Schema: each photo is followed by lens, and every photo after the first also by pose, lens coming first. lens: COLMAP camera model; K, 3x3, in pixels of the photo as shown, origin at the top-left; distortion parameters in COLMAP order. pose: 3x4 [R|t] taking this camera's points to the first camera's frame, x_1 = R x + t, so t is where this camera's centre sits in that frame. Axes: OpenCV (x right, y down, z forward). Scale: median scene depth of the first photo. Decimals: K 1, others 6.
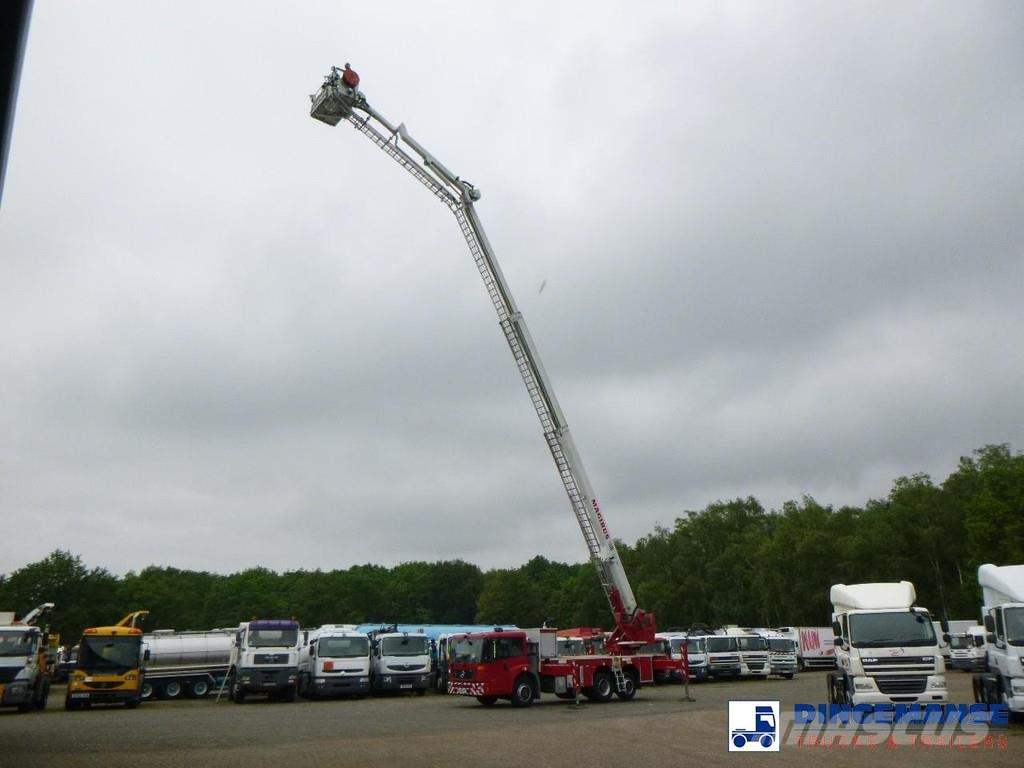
lens RADIAL K [[732.3, 0, 512.0], [0, 732.3, 384.0], [0, 0, 1]] dist [-0.025280, -0.004699]
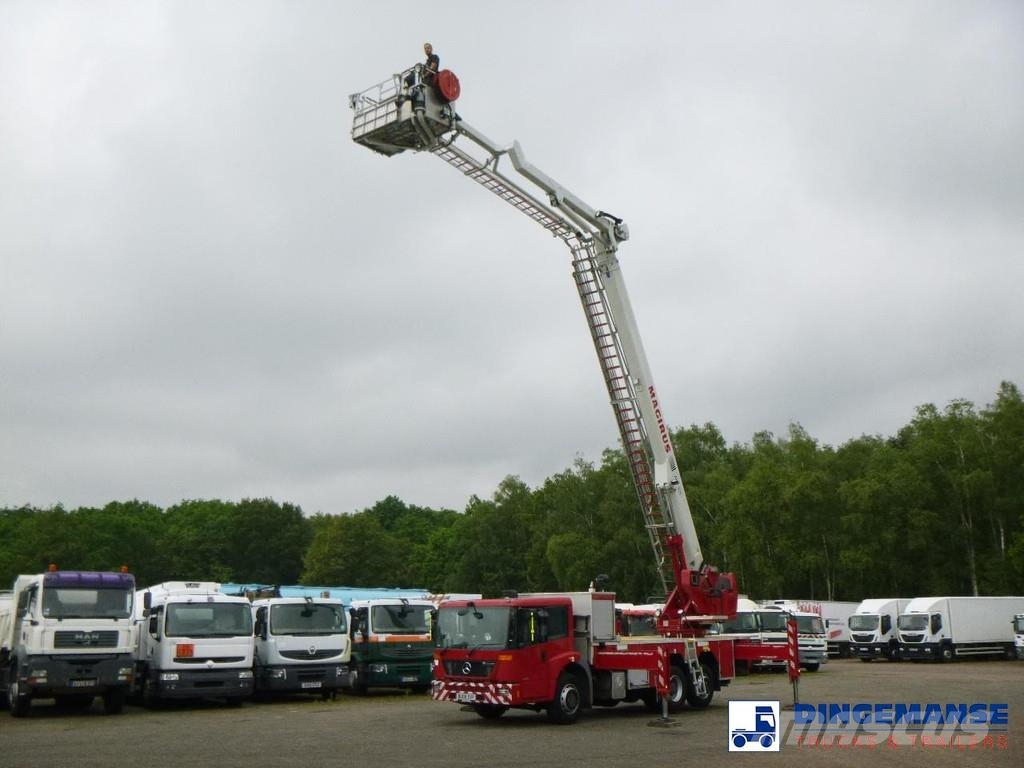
lens RADIAL K [[1018.6, 0, 512.0], [0, 1018.6, 384.0], [0, 0, 1]] dist [-0.018020, -0.001157]
pose [[0.983000, 0.051704, 0.176175, -0.142695], [-0.071650, 0.991478, 0.108803, 0.070007], [-0.169048, -0.119576, 0.978327, 0.191187]]
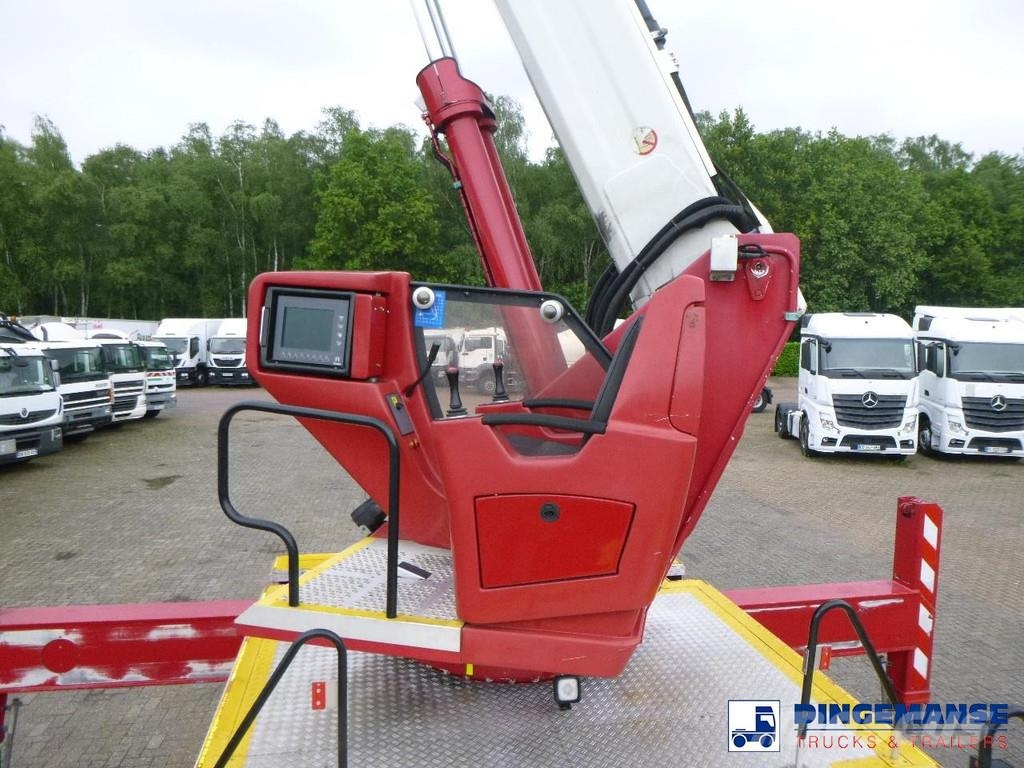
lens RADIAL K [[738.7, 0, 529.0], [0, 738.7, 383.2], [0, 0, 1]] dist [-0.044840, 0.001915]
pose [[0.439648, -0.052482, 0.896635, 0.045219], [-0.320004, 0.923628, 0.210970, 0.286805], [-0.839230, -0.379679, 0.389277, 0.896036]]
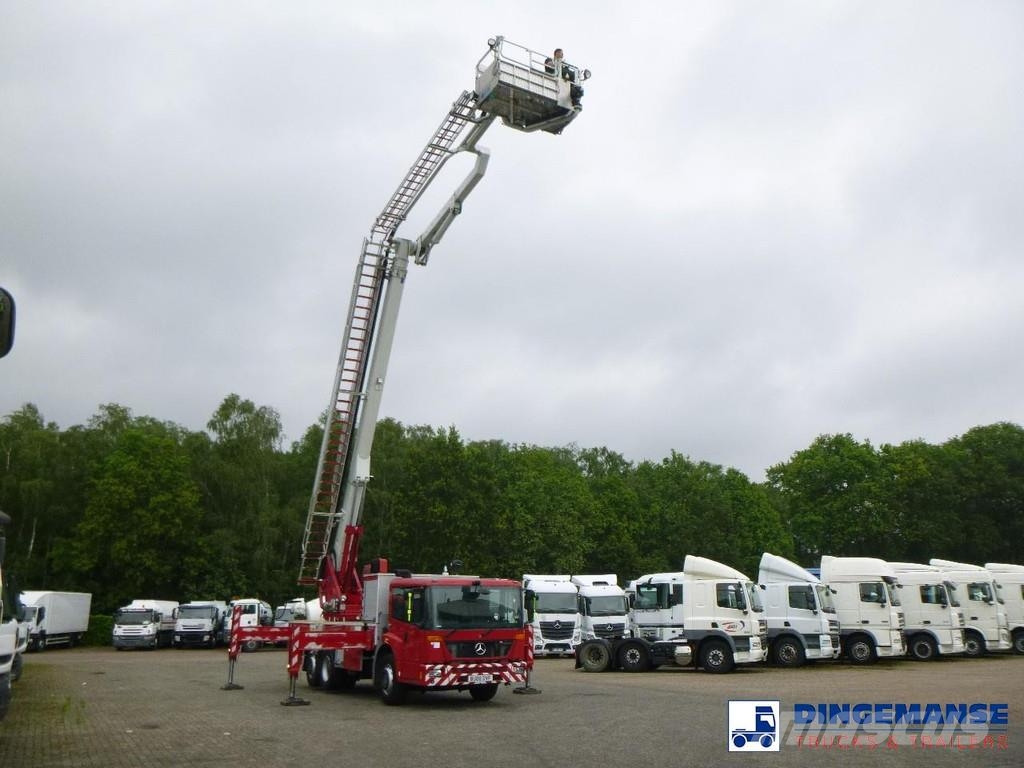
lens RADIAL K [[835.2, 0, 512.0], [0, 835.2, 384.0], [0, 0, 1]] dist [-0.032823, 0.012788]
pose [[0.149181, 0.277153, 0.949174, -0.558887], [-0.332409, 0.918106, -0.215837, 0.265061], [-0.931262, -0.283316, 0.229092, 0.690053]]
